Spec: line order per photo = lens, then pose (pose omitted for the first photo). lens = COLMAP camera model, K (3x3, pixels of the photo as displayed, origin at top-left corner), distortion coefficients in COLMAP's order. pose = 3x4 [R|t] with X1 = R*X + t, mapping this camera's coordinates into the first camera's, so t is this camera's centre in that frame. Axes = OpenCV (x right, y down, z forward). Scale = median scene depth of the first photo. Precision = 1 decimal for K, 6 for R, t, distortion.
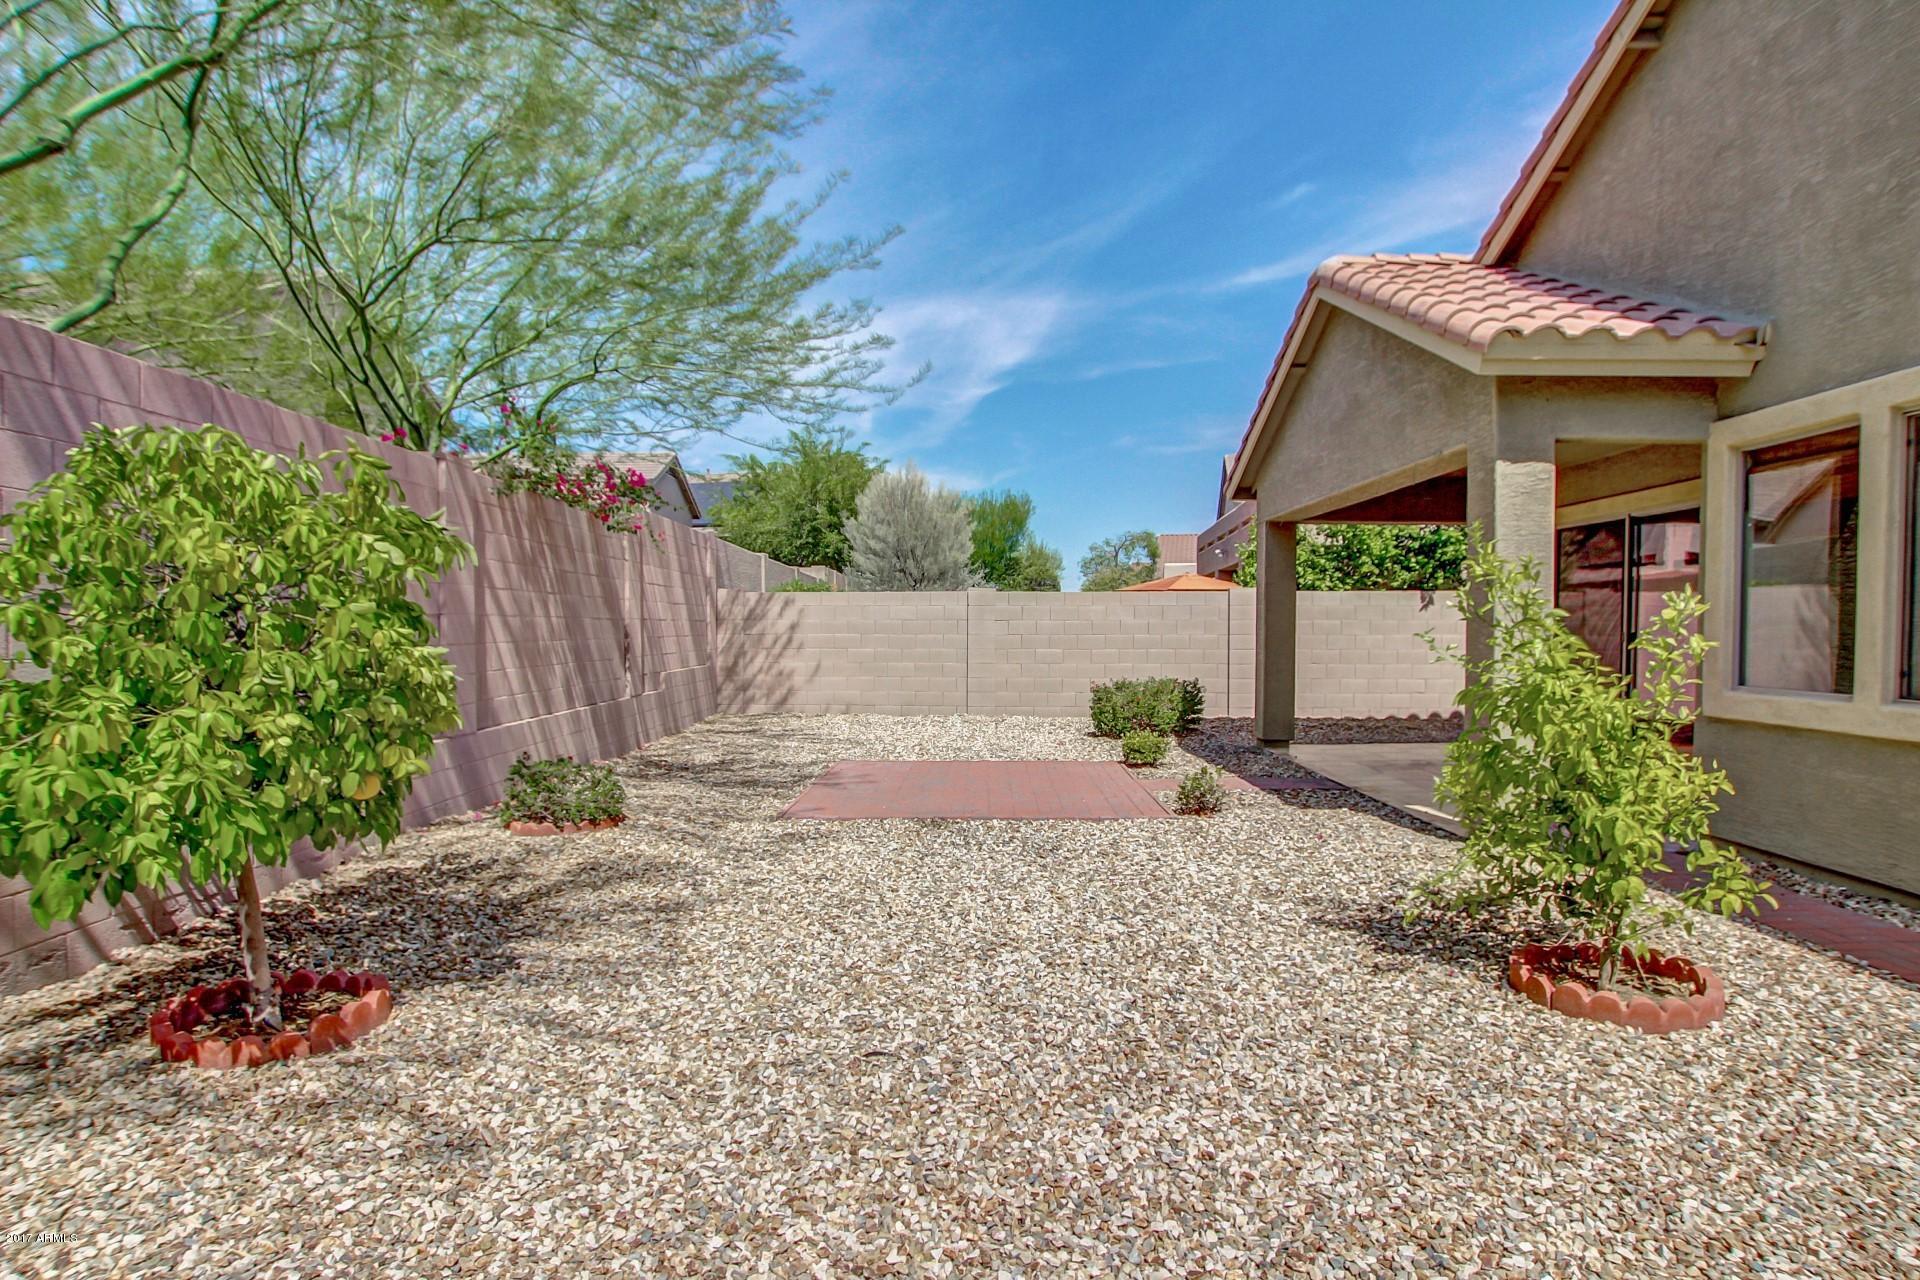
lens RADIAL K [[938.7, 0, 963.9], [0, 938.7, 659.0], [0, 0, 1]] dist [-0.022063, 0.000127]
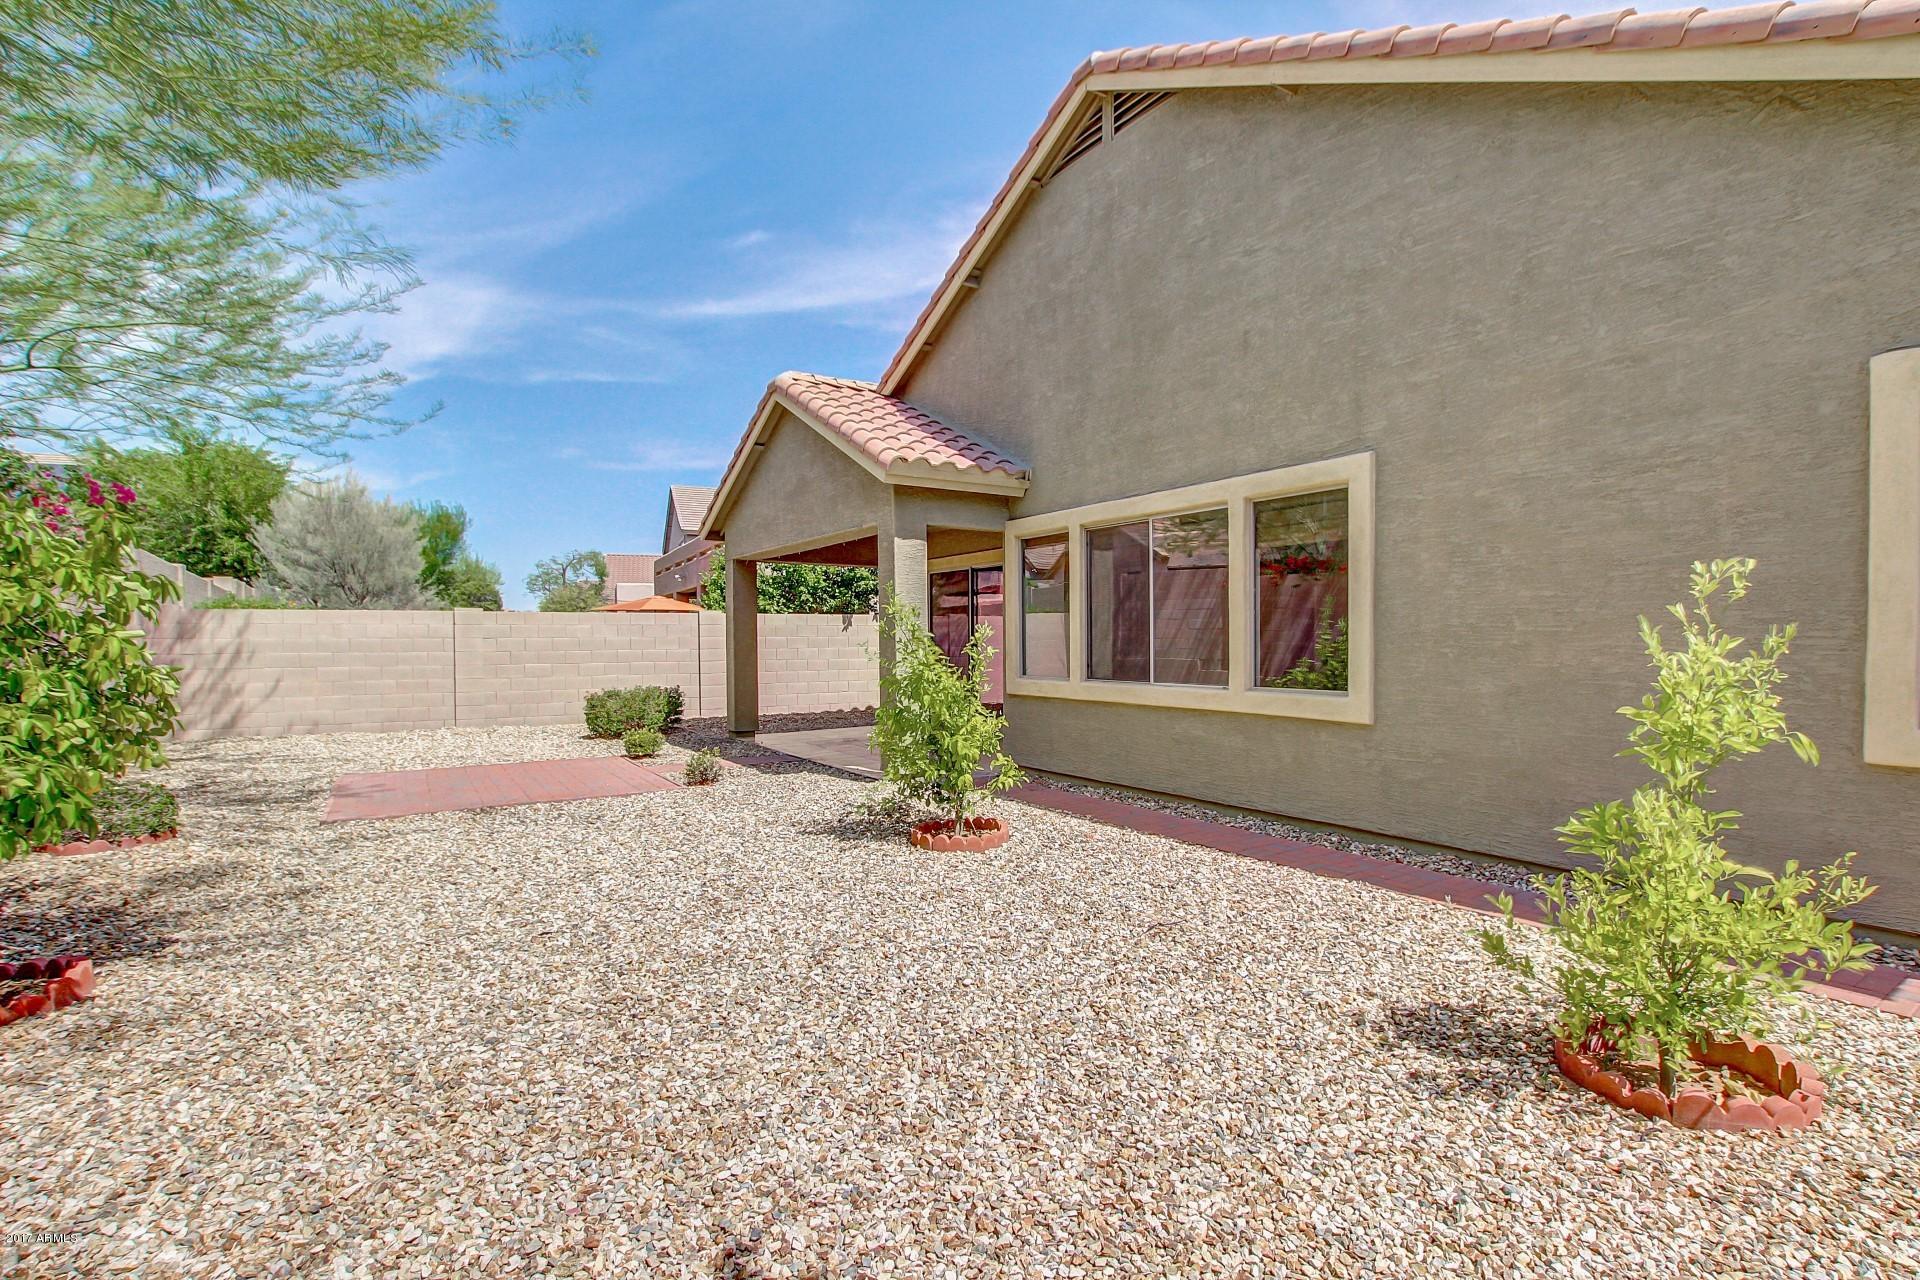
lens RADIAL K [[886.7, 0, 954.0], [0, 886.7, 659.8], [0, 0, 1]] dist [-0.032795, 0.004998]
pose [[0.830800, -0.017657, 0.556291, -0.160428], [0.025271, 0.999663, -0.006011, 0.006413], [-0.555998, 0.019052, 0.830966, -0.261623]]
